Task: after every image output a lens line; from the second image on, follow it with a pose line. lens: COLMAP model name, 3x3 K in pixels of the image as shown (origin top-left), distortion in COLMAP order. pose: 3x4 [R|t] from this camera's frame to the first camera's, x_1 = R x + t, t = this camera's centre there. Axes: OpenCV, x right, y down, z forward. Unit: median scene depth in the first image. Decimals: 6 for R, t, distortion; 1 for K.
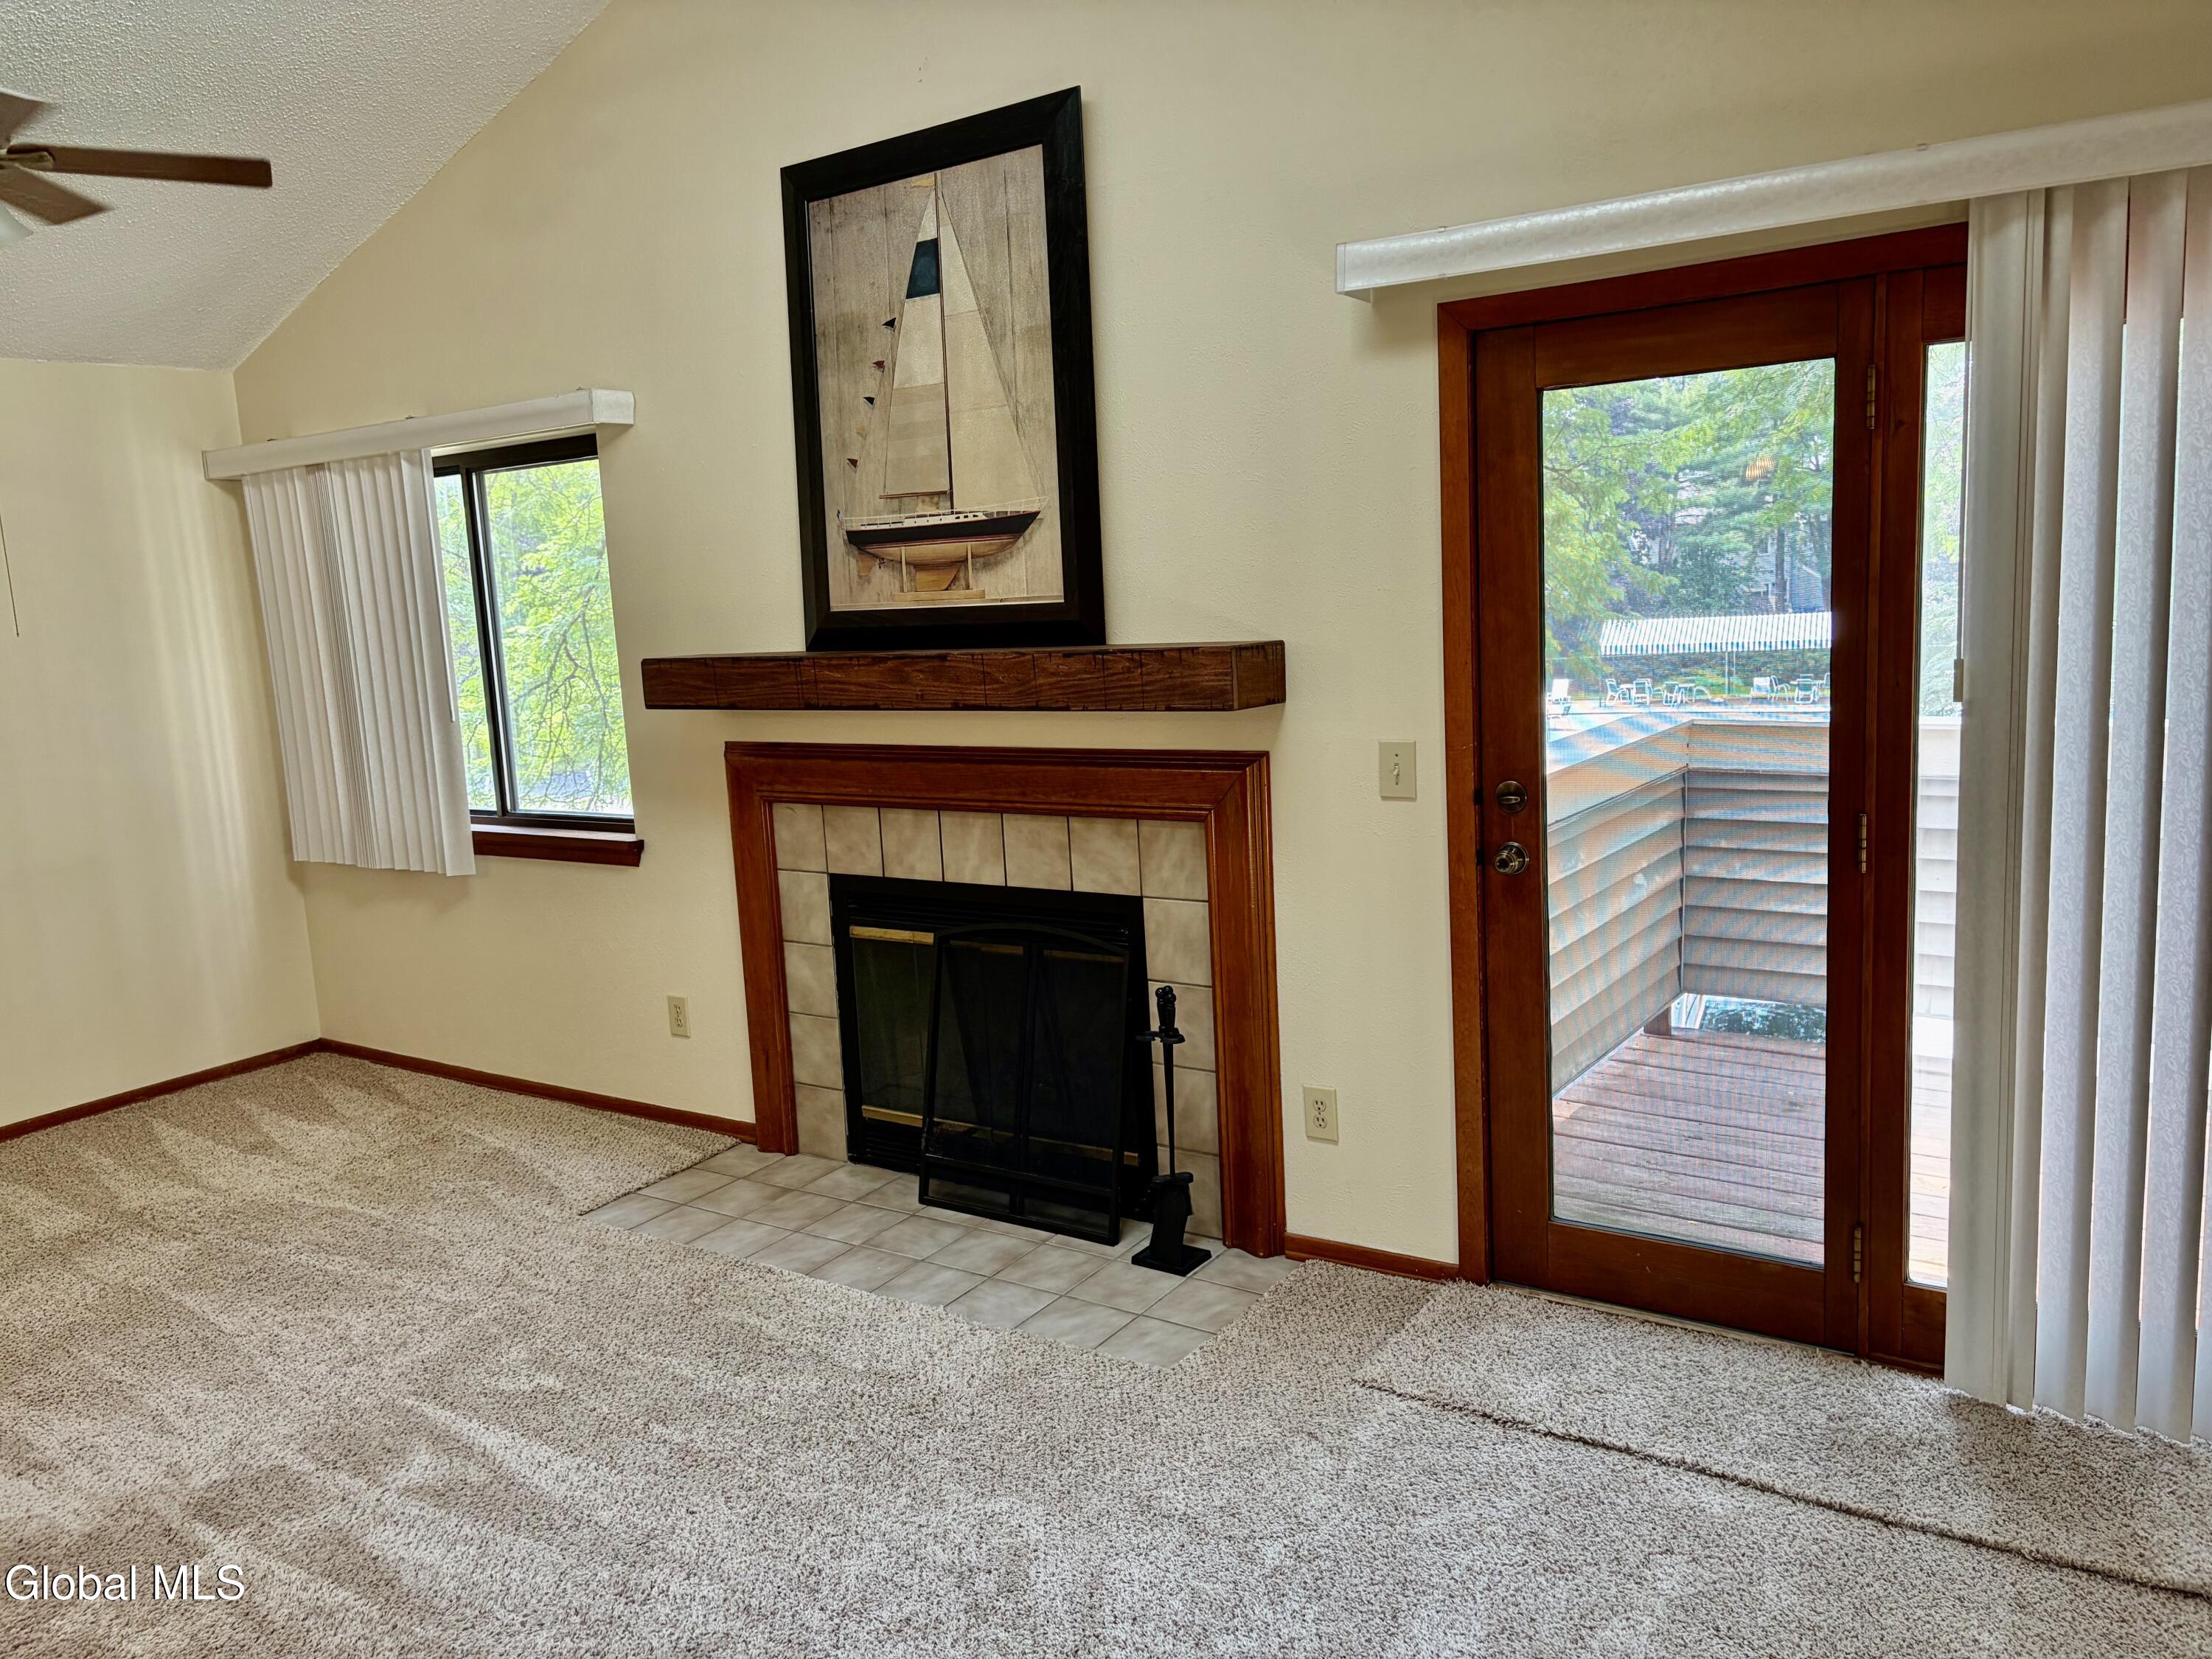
lens RADIAL K [[1663.4, 0, 1110.0], [0, 1663.4, 846.7], [0, 0, 1]] dist [0.052583, -0.062460]
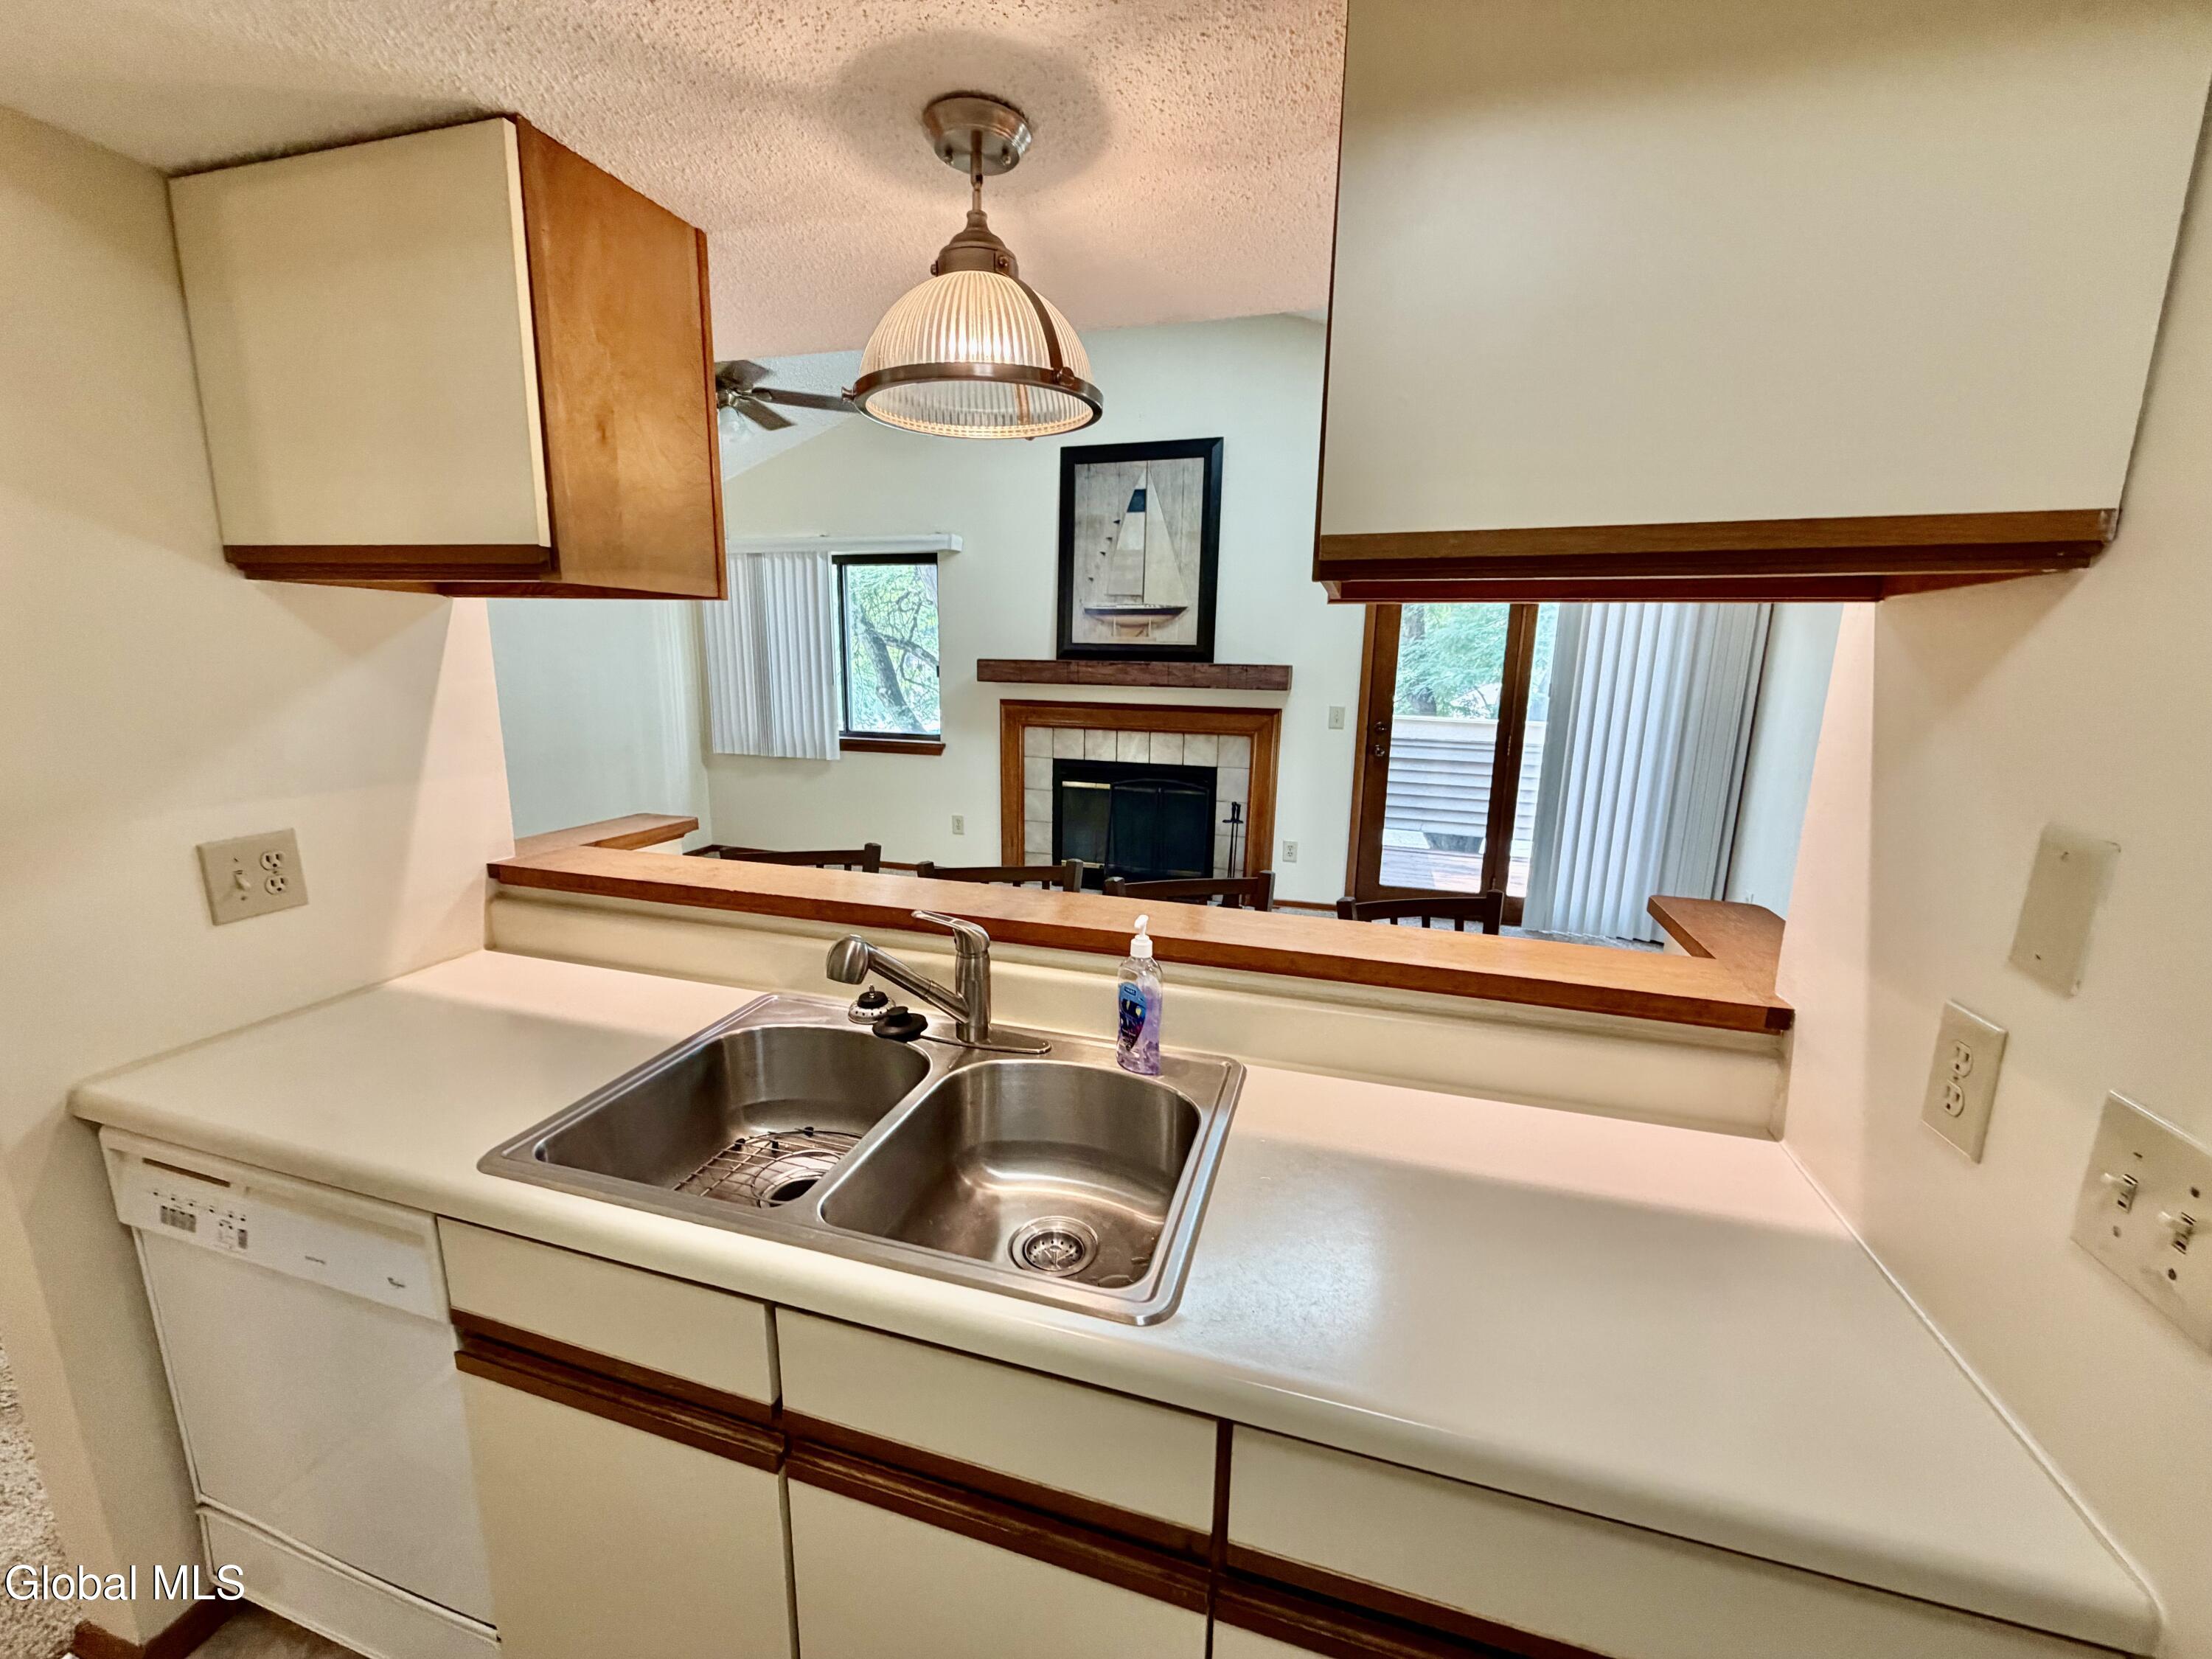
lens RADIAL K [[881.3, 0, 1102.0], [0, 881.3, 834.4], [0, 0, 1]] dist [-0.000510, 0.000670]
pose [[0.949807, 0.011065, 0.312642, -0.534789], [-0.021101, 0.999364, 0.028733, 0.093550], [-0.312125, -0.033888, 0.949436, -0.189640]]
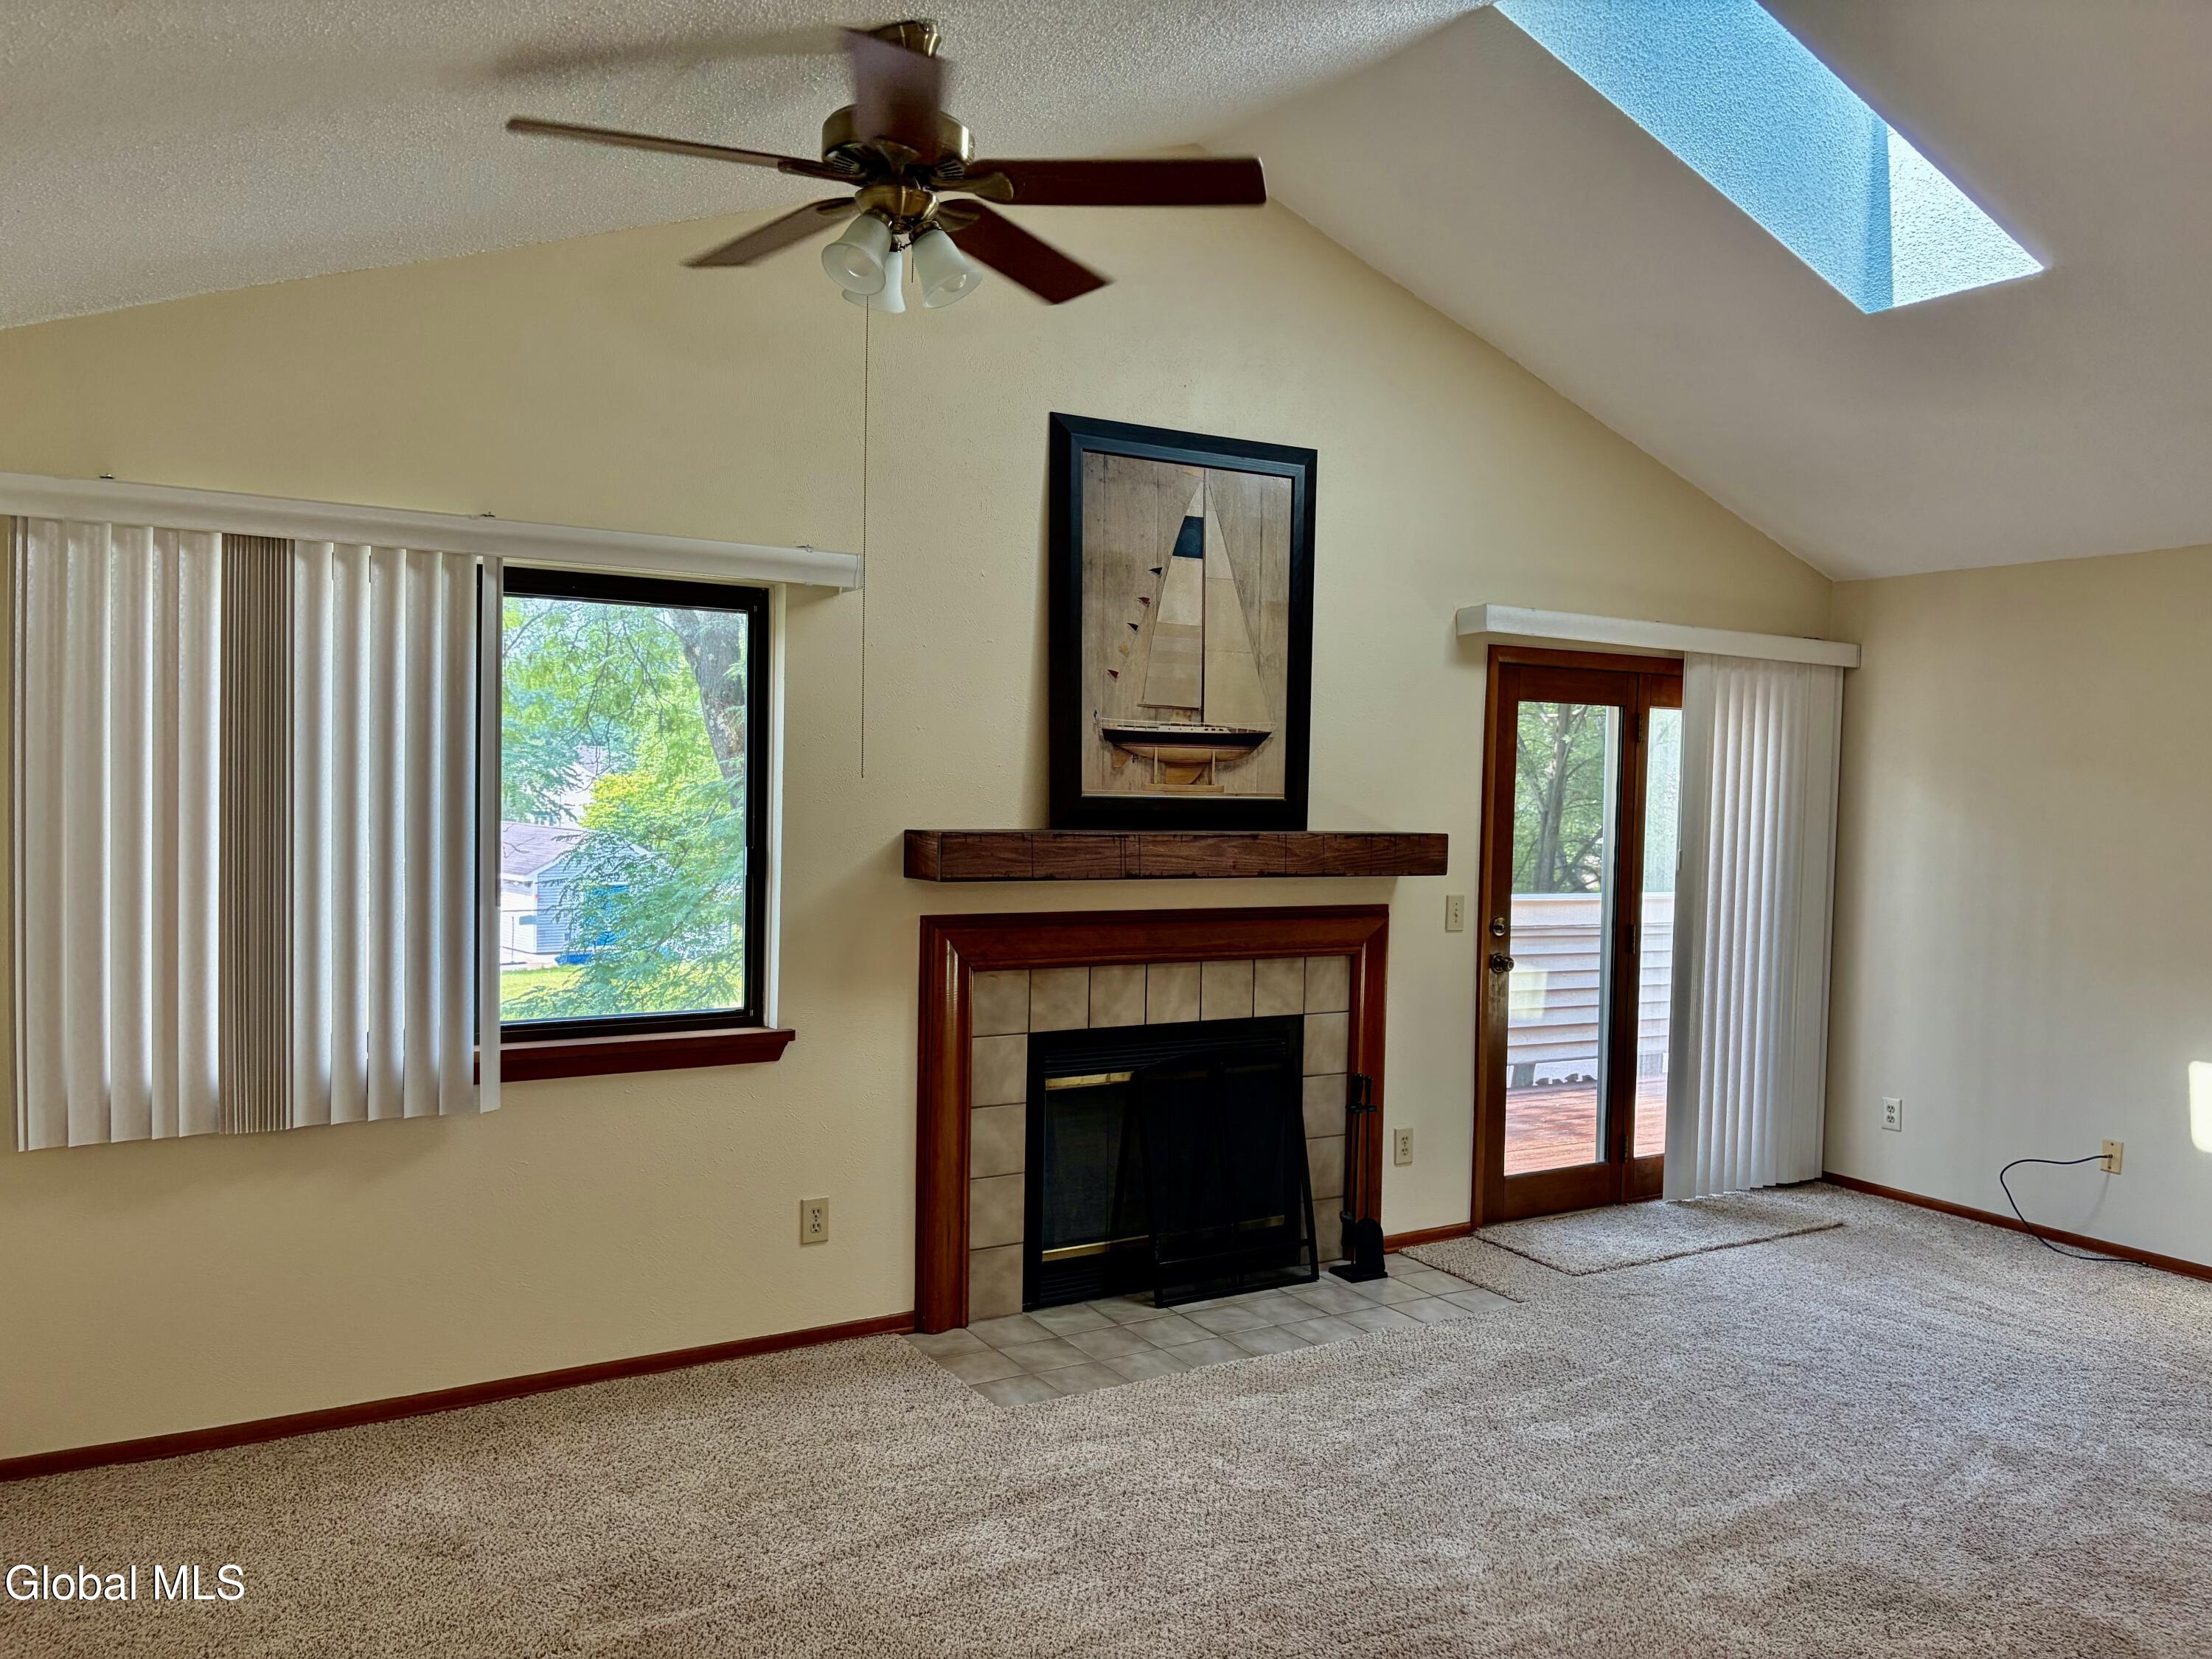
lens RADIAL K [[1663.4, 0, 1109.0], [0, 1663.4, 805.5], [0, 0, 1]] dist [0.052583, -0.062460]
pose [[0.400185, 0.045410, 0.915309, -1.268449], [0.099258, 0.990748, -0.092550, -0.028228], [-0.911043, 0.127889, 0.391975, 0.567001]]
